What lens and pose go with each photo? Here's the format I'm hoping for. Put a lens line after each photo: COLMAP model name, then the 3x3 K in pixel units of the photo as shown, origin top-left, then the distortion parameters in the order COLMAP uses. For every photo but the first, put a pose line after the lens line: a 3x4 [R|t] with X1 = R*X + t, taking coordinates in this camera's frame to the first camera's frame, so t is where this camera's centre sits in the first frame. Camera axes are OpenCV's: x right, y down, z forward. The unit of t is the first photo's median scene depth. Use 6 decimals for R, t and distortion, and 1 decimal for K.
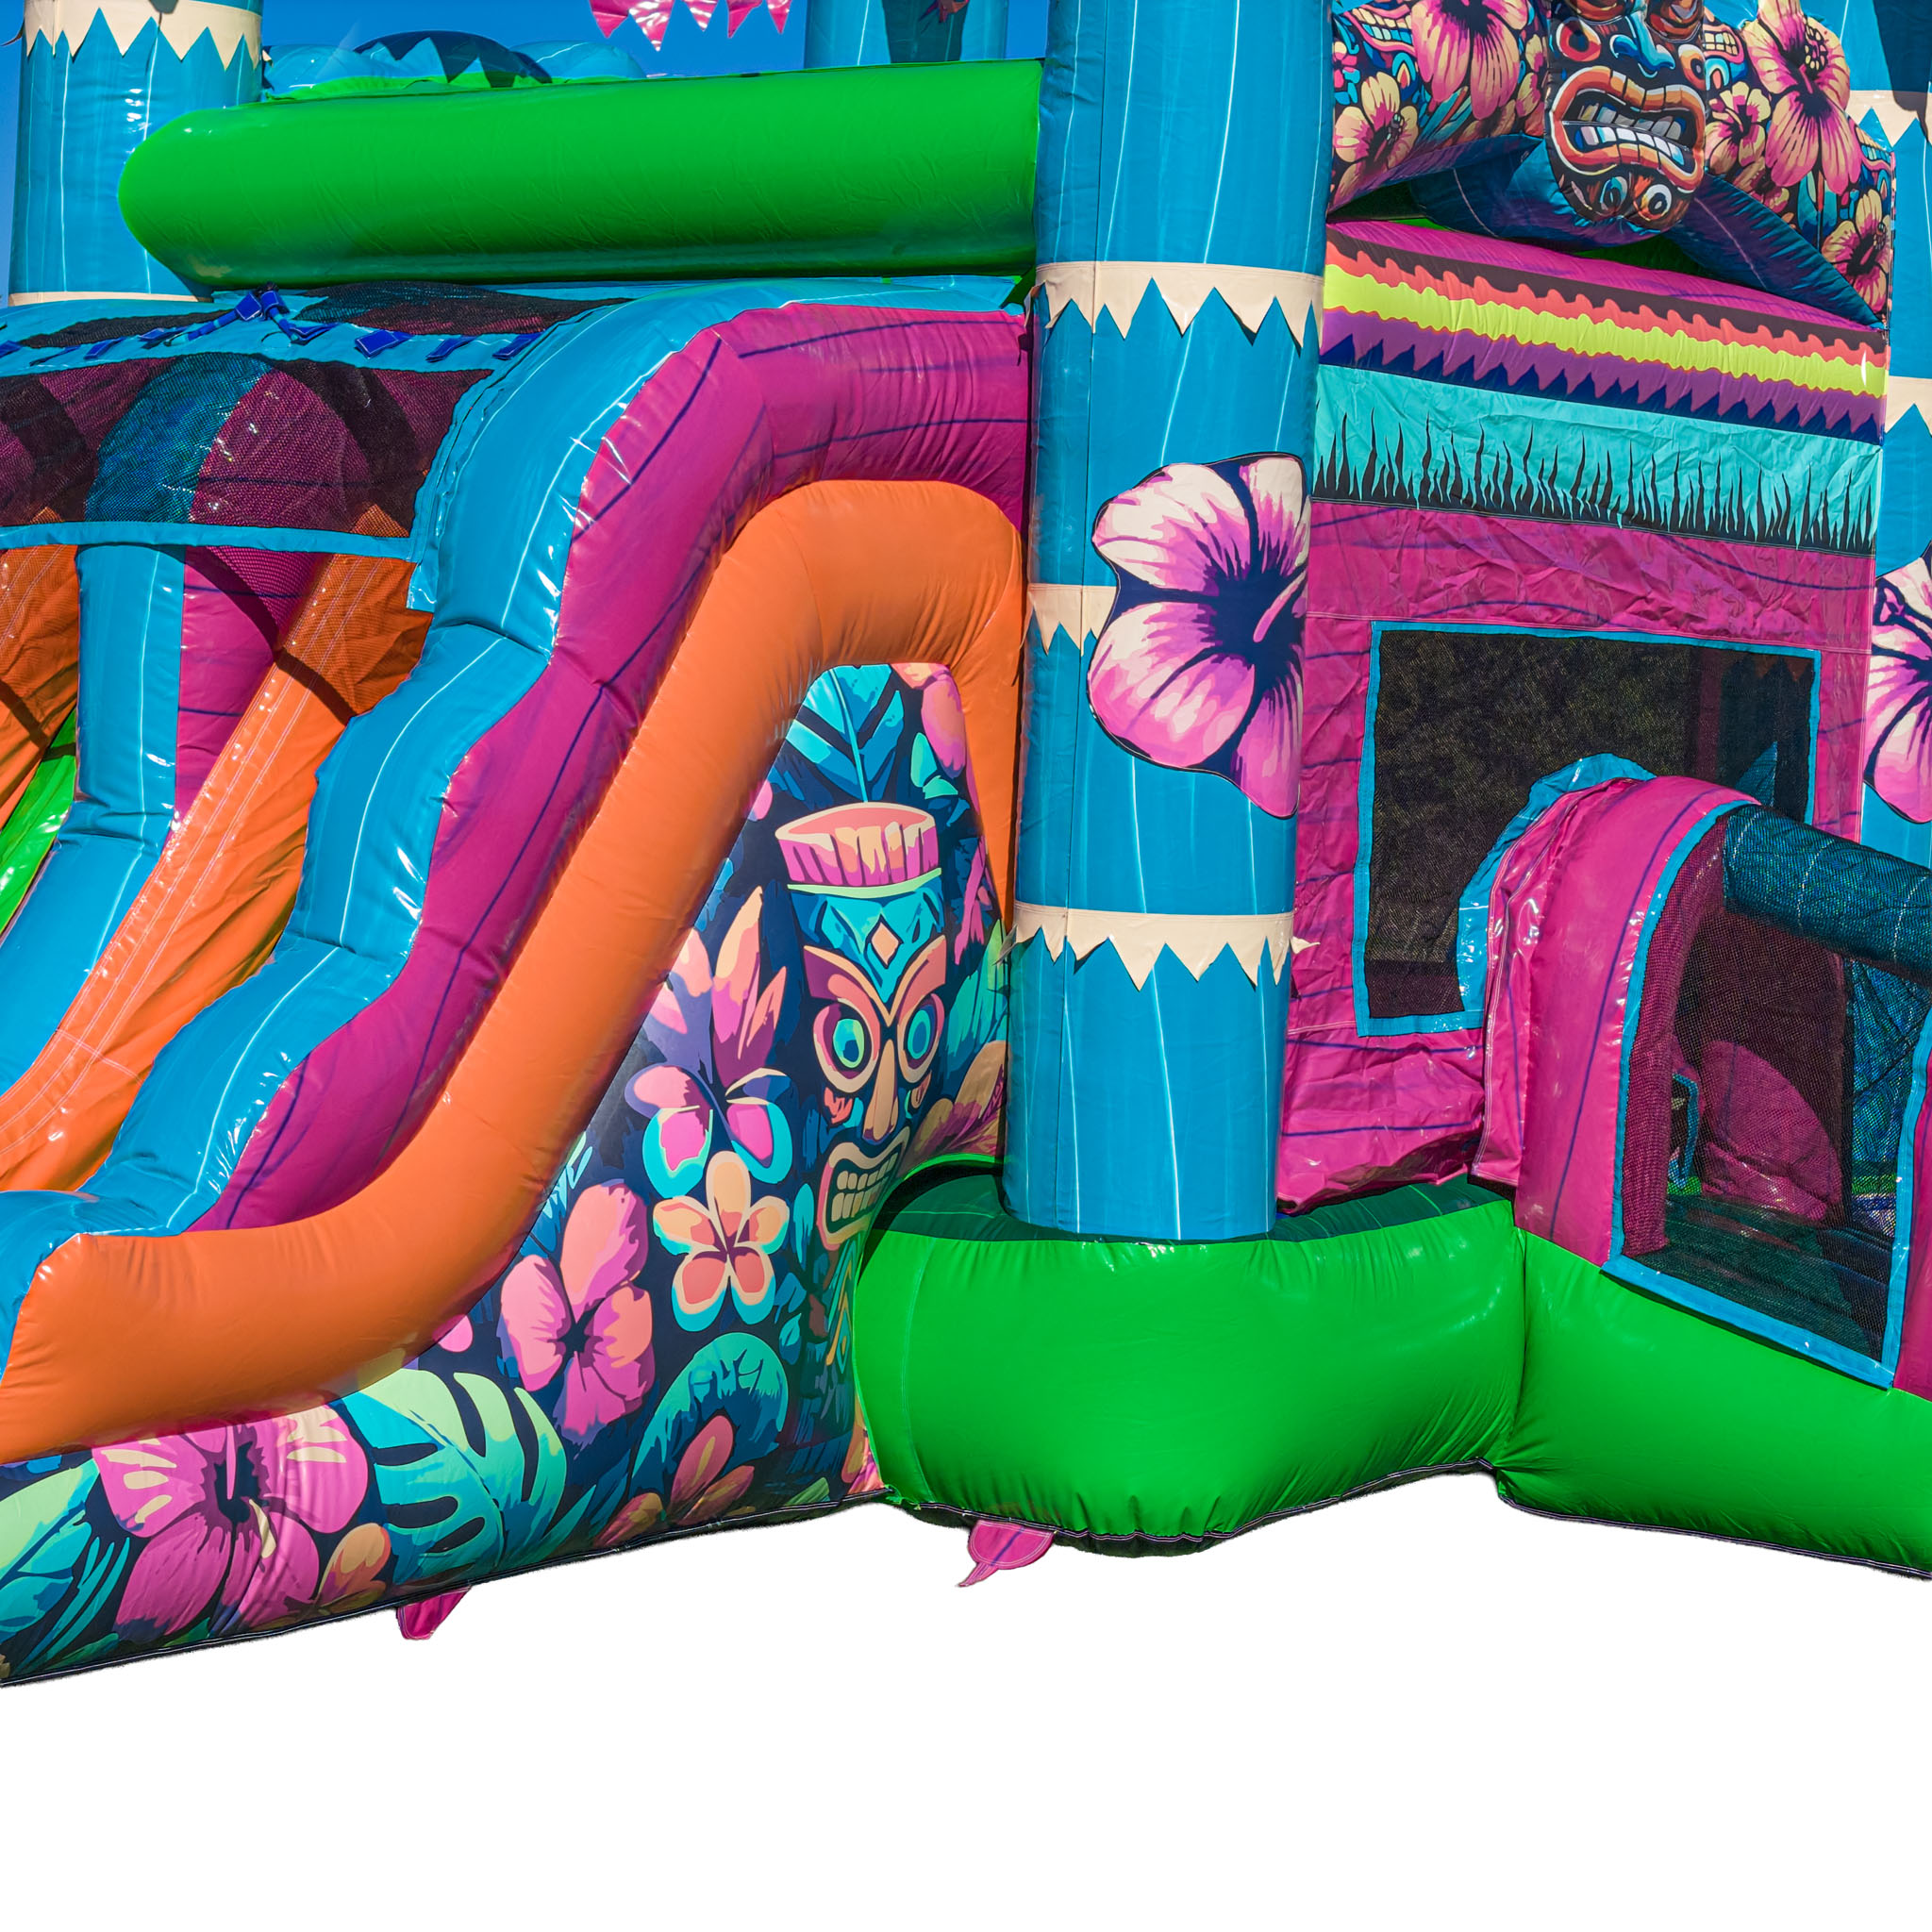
lens RADIAL K [[5060.4, 0, 966.0], [0, 5060.4, 966.0], [0, 0, 1]] dist [-0.244278, 1.067182]
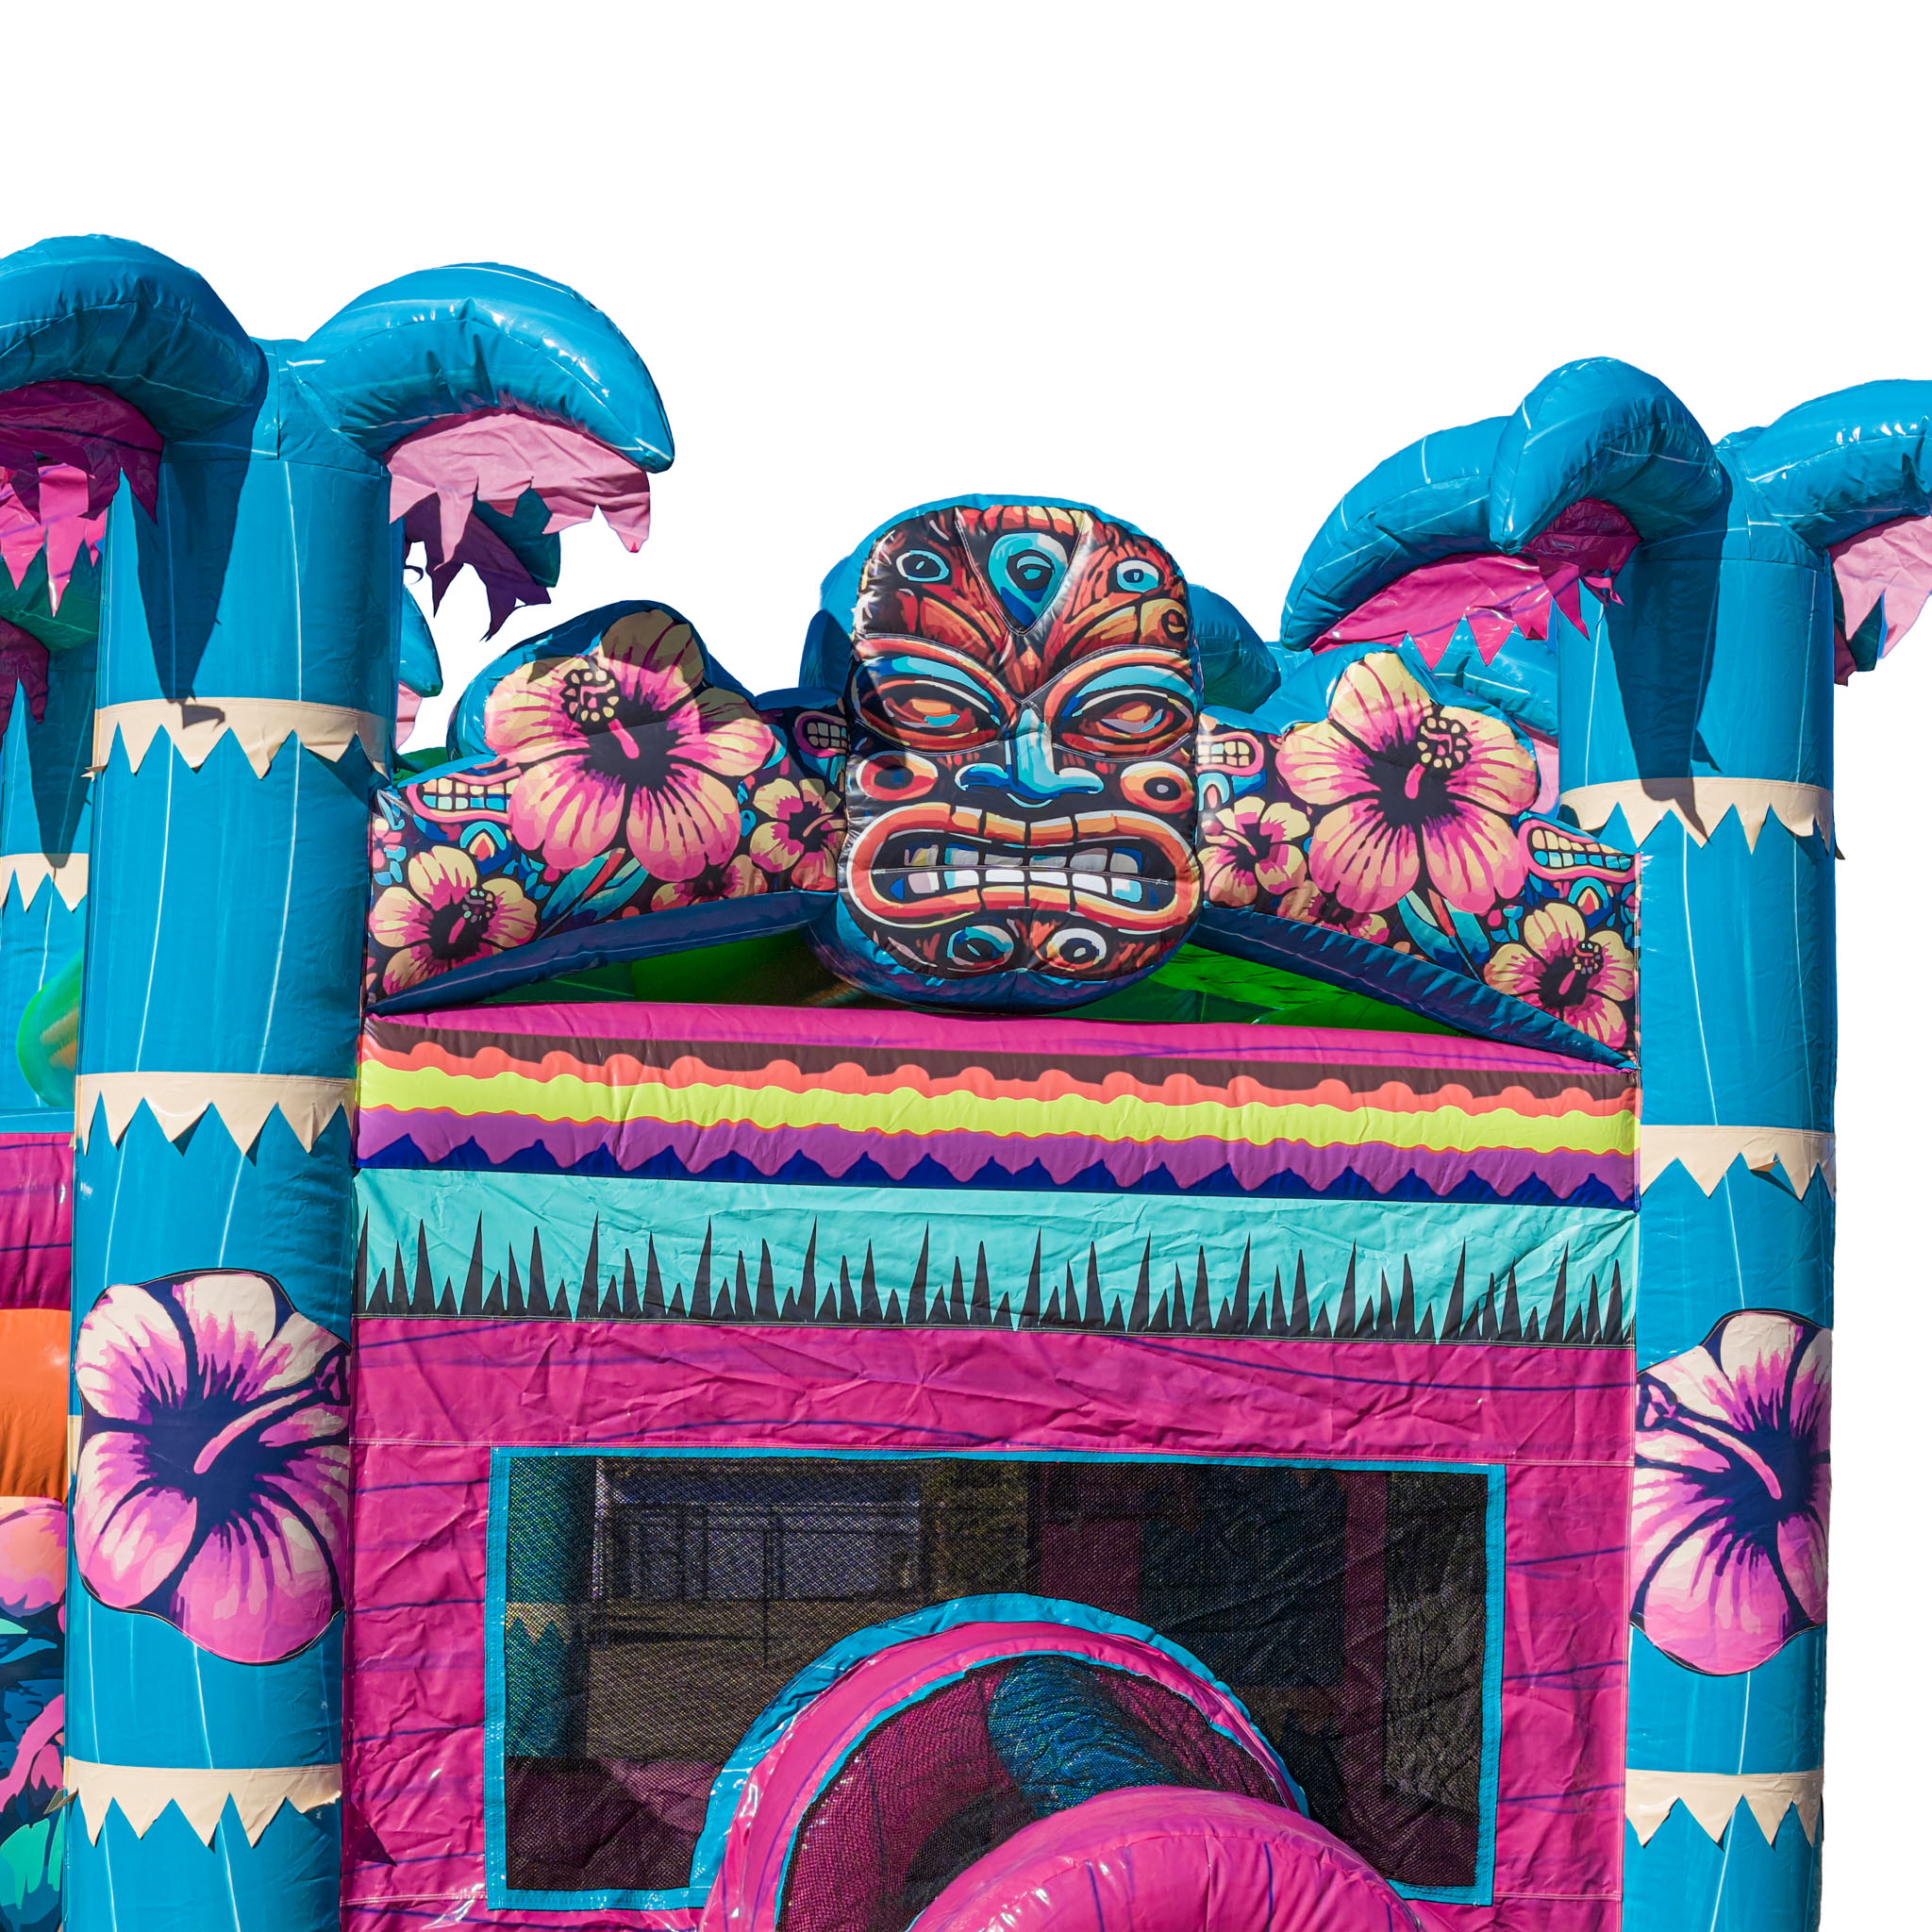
lens RADIAL K [[5060.4, 0, 966.0], [0, 5060.4, 966.0], [0, 0, 1]] dist [-0.244278, 1.067182]
pose [[0.784588, -0.070654, -0.615979, 0.709296], [-0.026205, 0.988819, -0.146797, -0.023300], [0.619464, 0.131317, 0.773964, 0.342936]]
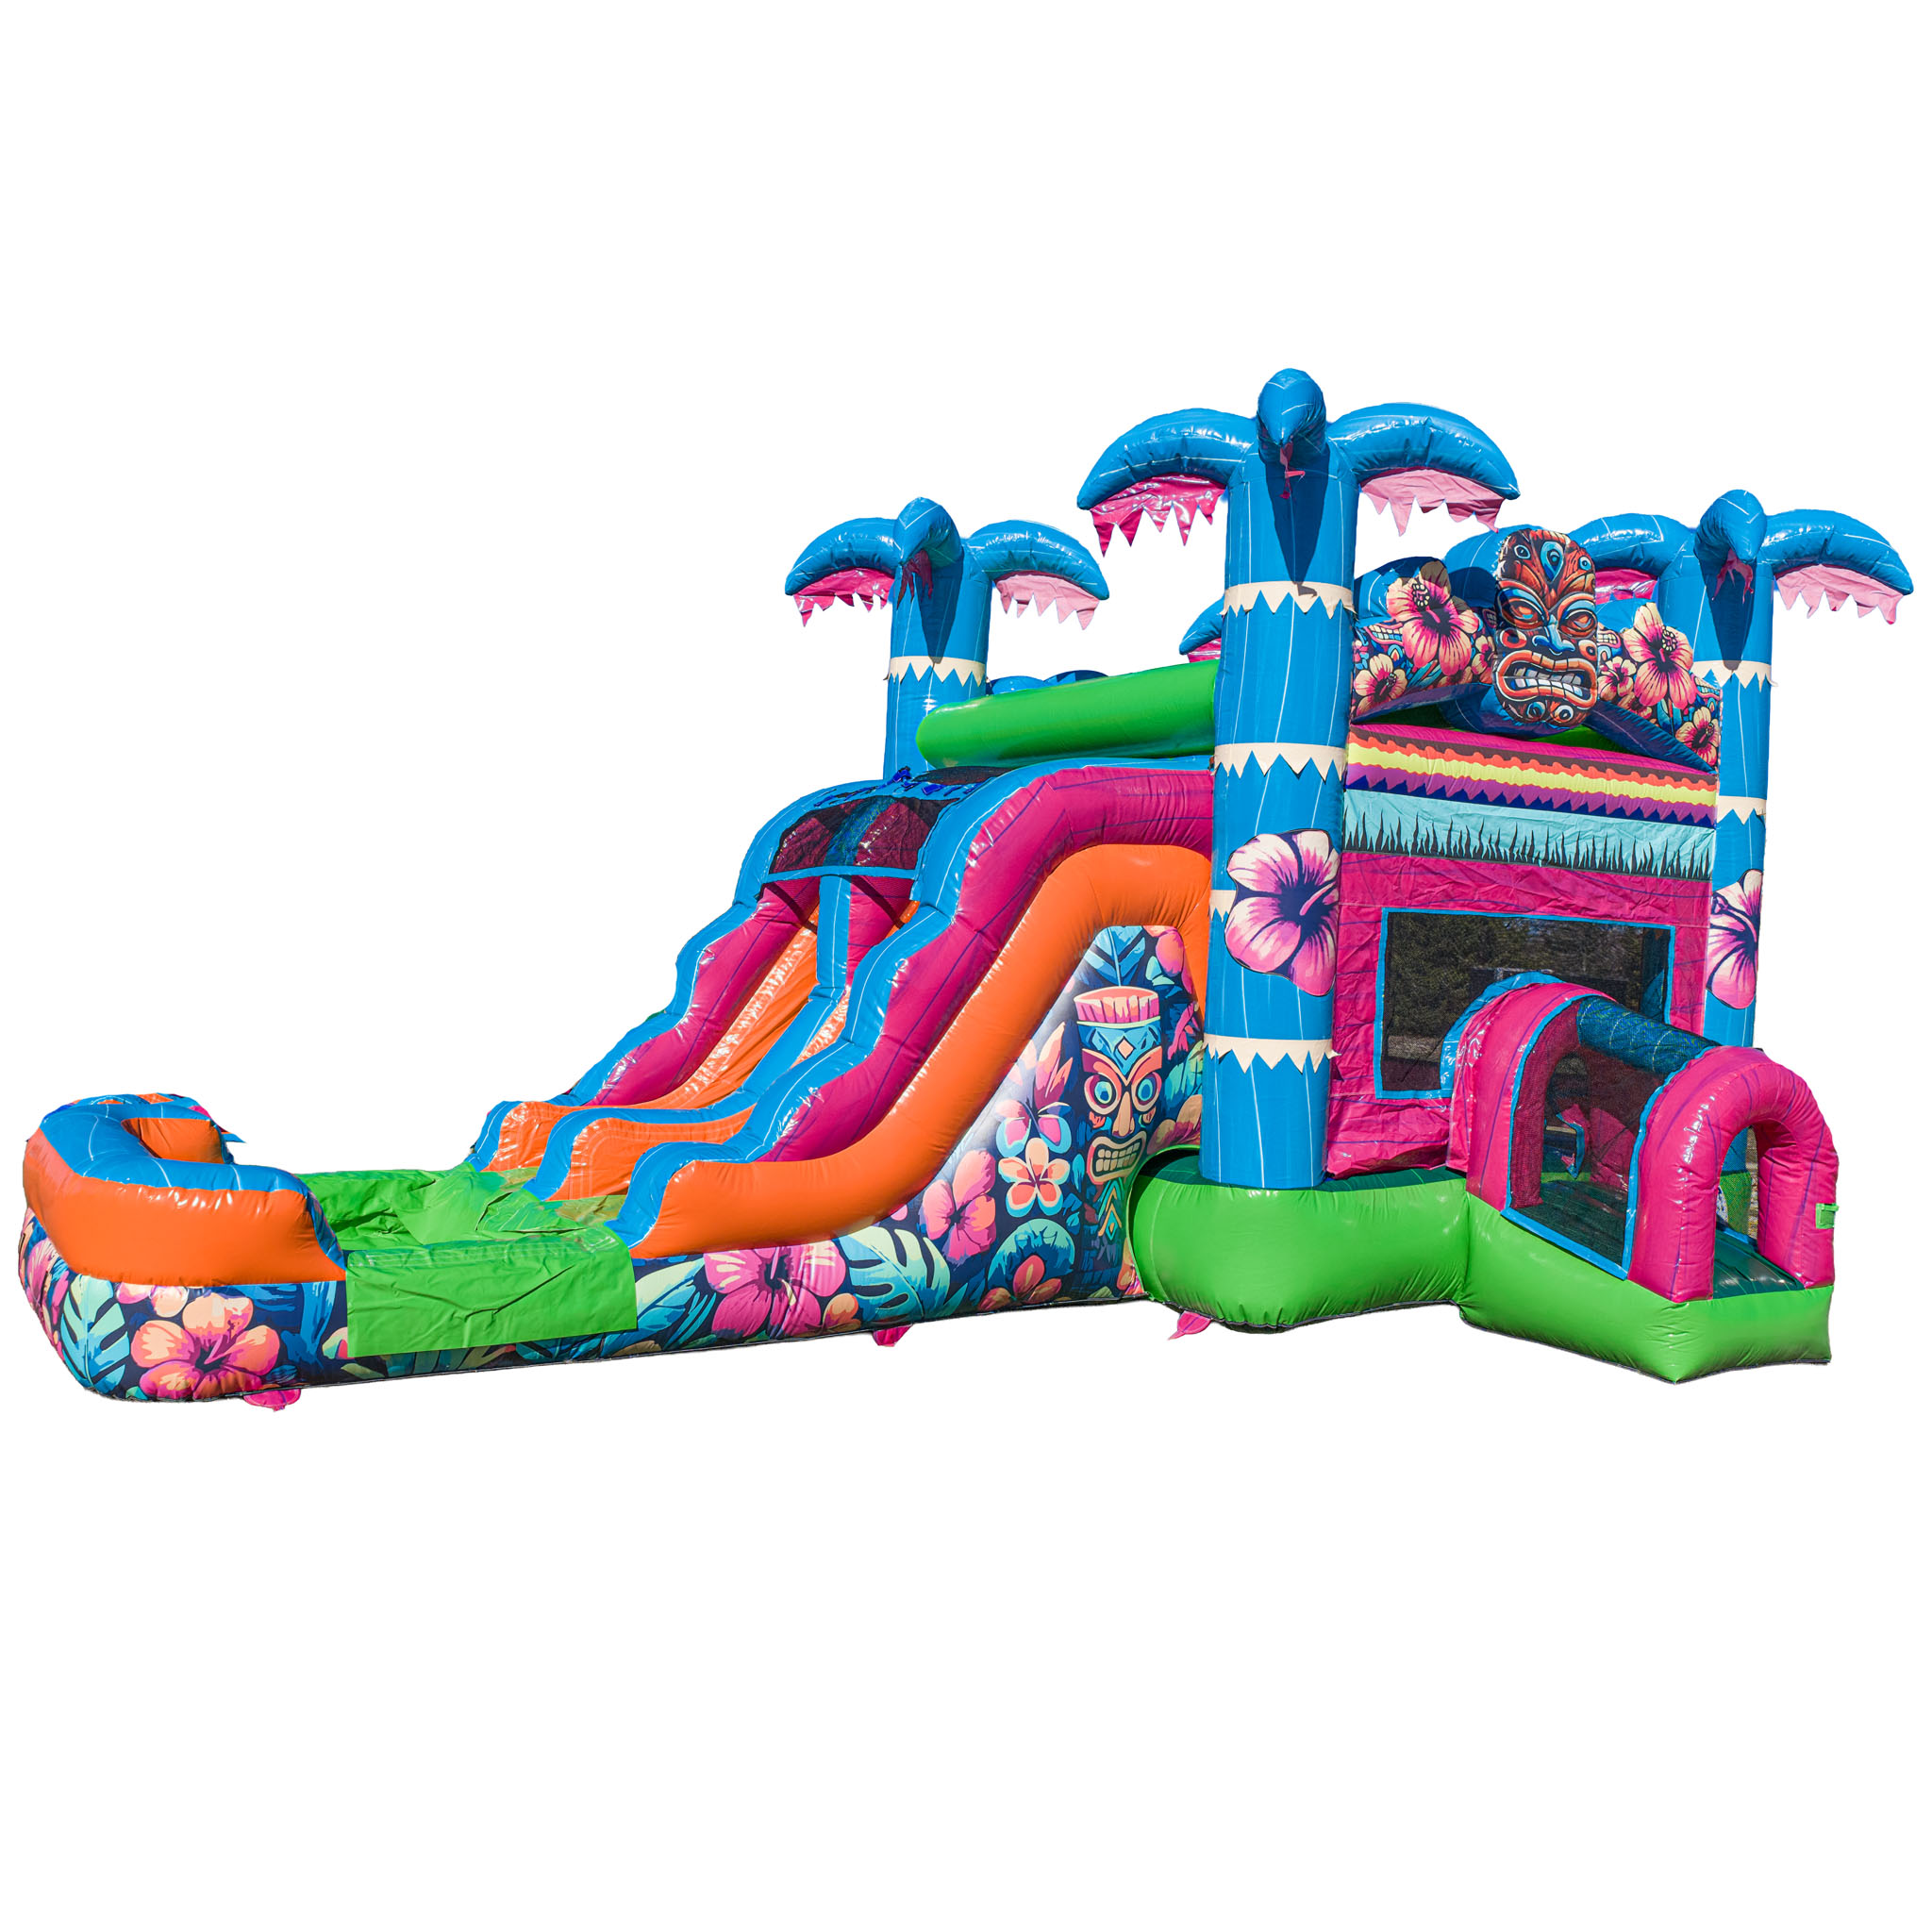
lens RADIAL K [[1870.1, 0, 966.0], [0, 1870.1, 966.0], [0, 0, 1]] dist [0.017925, -0.017271]
pose [[0.931223, 0.008065, -0.364360, 0.207440], [-0.028610, 0.998288, -0.051024, 0.003093], [0.363324, 0.057939, 0.929859, 0.186086]]
